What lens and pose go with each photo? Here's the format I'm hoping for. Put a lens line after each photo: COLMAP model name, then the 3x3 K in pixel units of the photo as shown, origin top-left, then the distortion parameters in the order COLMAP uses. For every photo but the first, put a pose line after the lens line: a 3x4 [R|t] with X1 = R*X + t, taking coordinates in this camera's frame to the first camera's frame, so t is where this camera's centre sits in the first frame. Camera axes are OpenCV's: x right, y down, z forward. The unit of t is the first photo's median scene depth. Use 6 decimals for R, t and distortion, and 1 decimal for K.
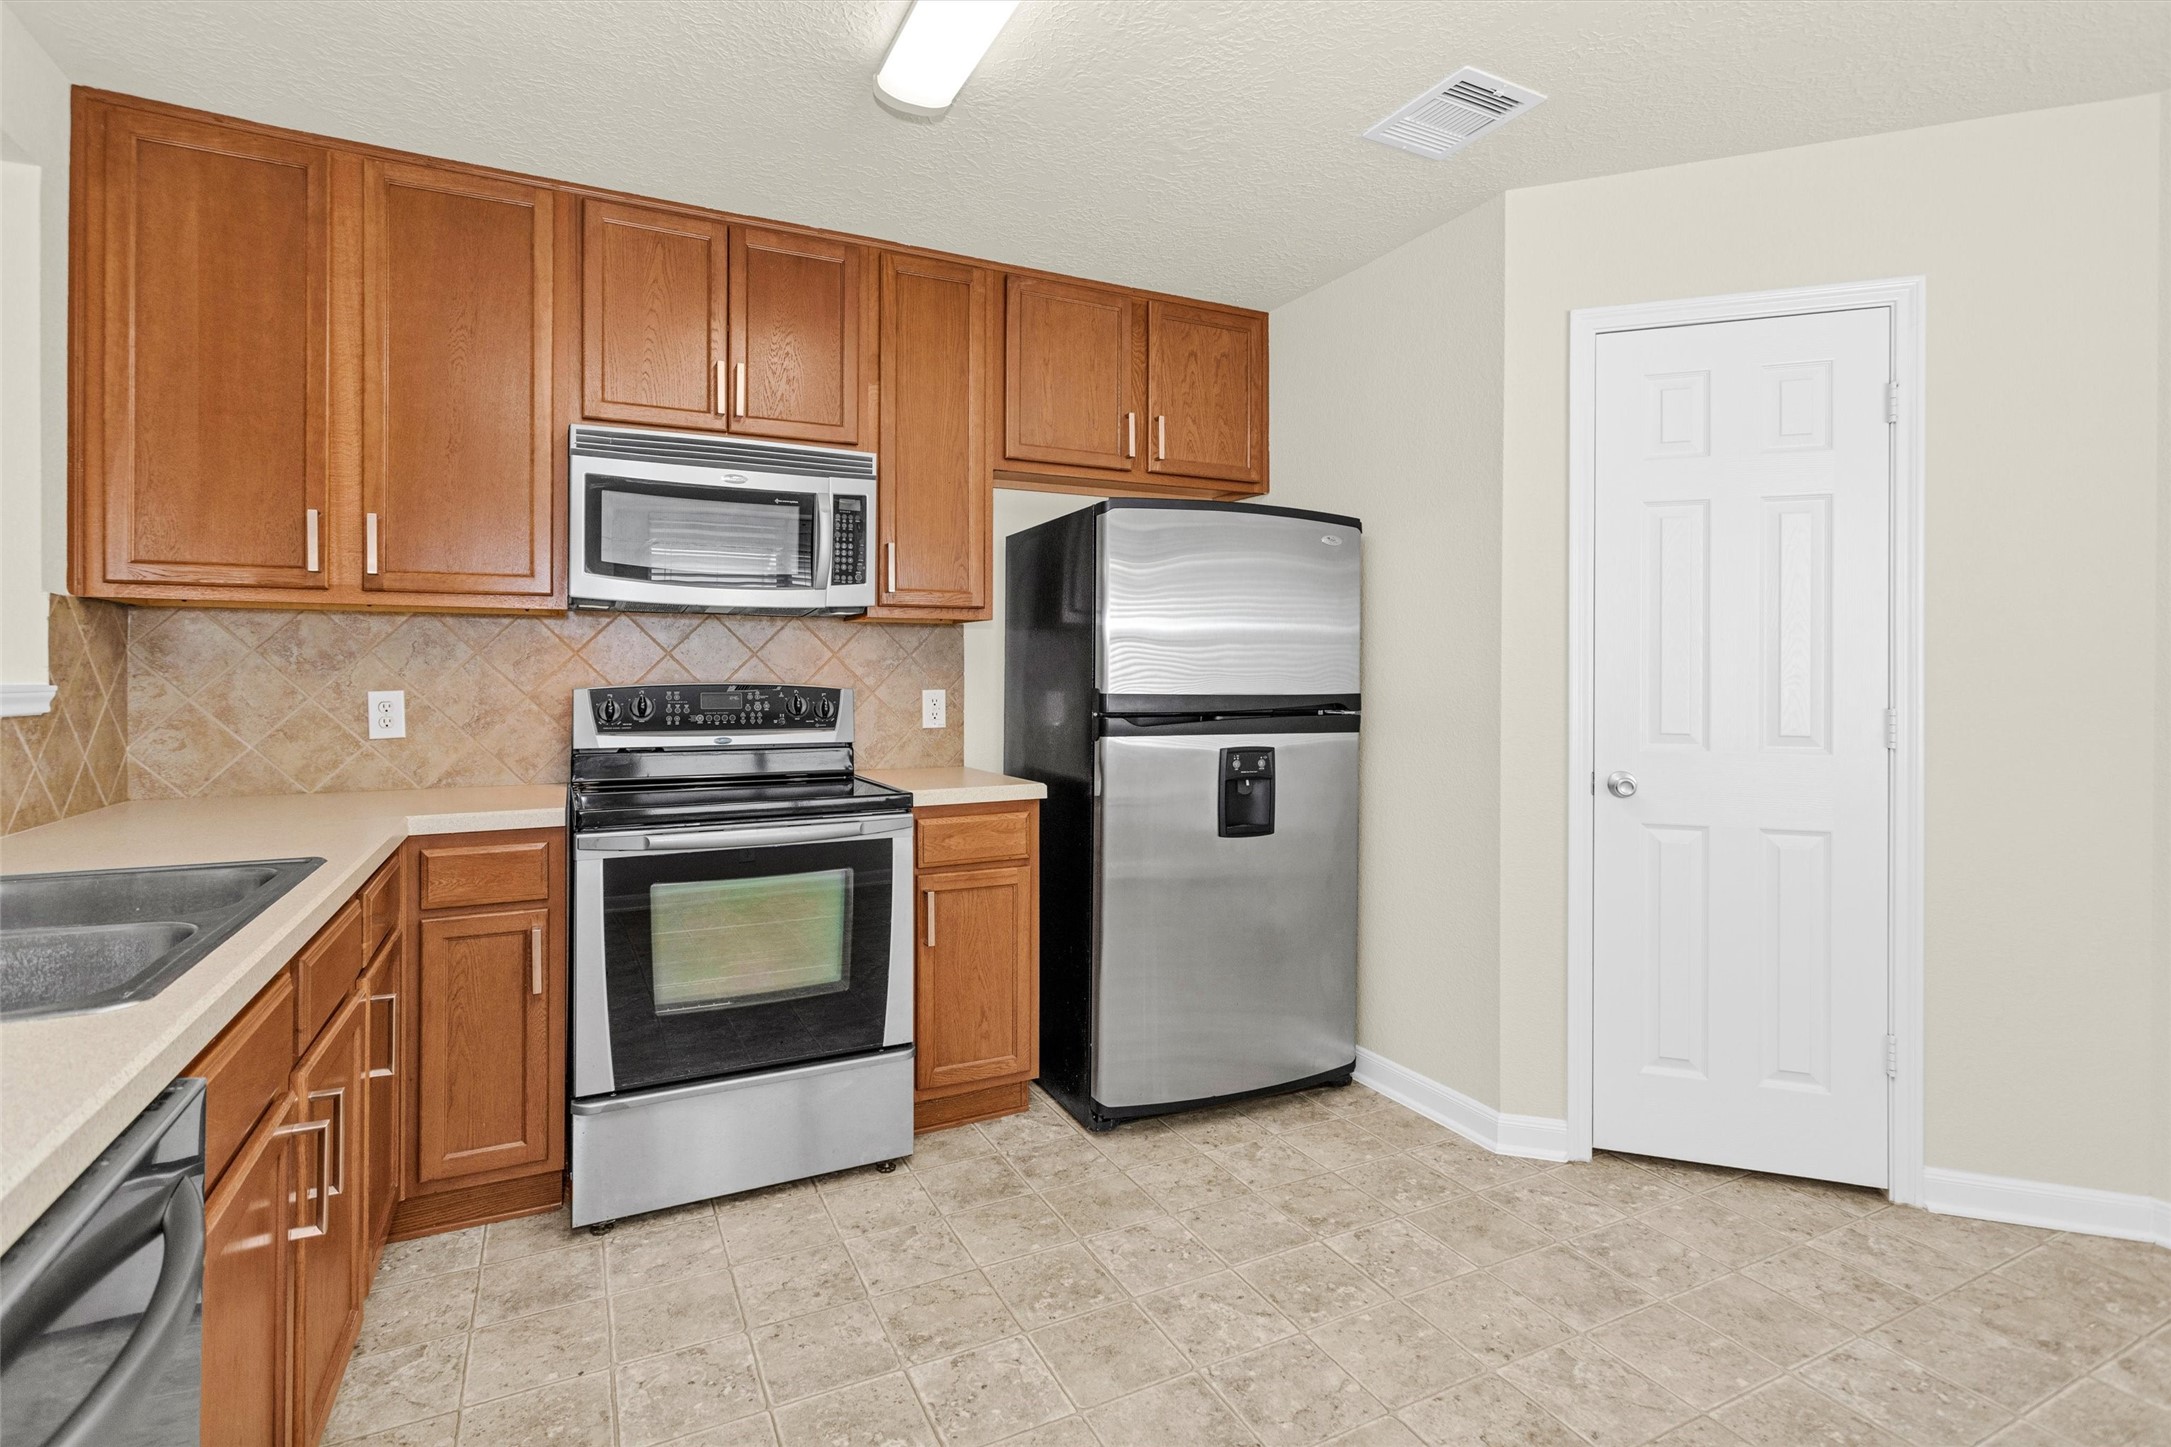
lens RADIAL K [[1029.0, 0, 1069.7], [0, 1029.0, 668.6], [0, 0, 1]] dist [-0.005335, 0.004292]
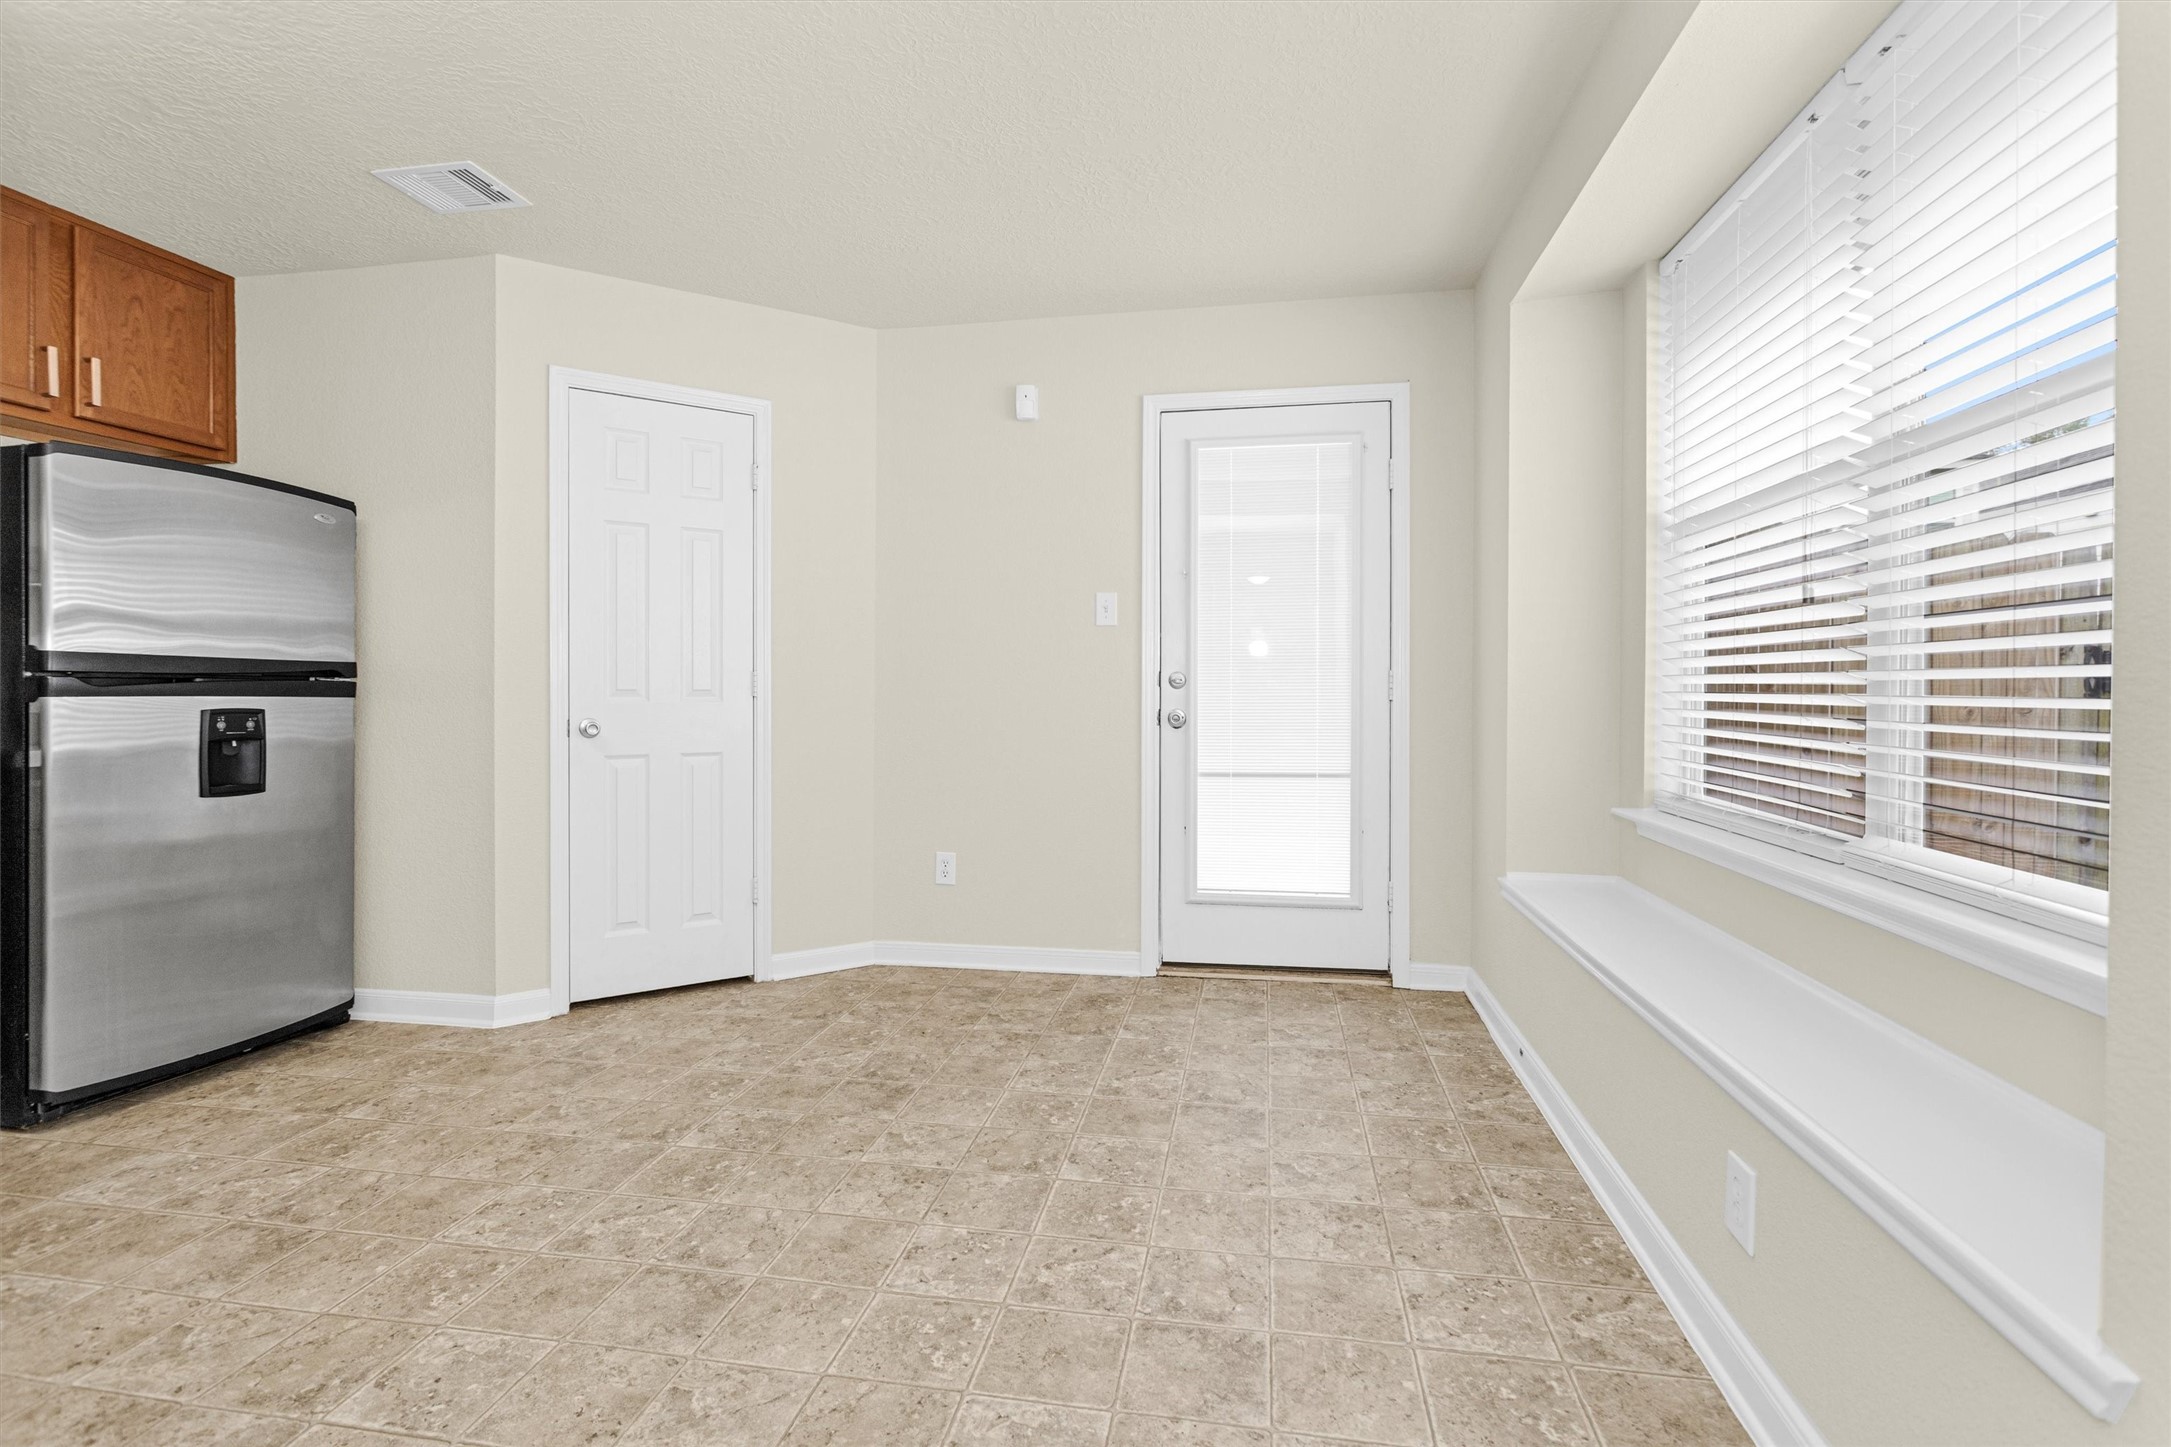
lens RADIAL K [[1029.0, 0, 1075.1], [0, 1029.0, 699.7], [0, 0, 1]] dist [-0.005335, 0.004292]
pose [[0.593192, -0.009084, 0.805010, -0.166463], [-0.000737, 0.999930, 0.011826, 0.058349], [-0.805061, -0.007608, 0.593144, -0.306682]]
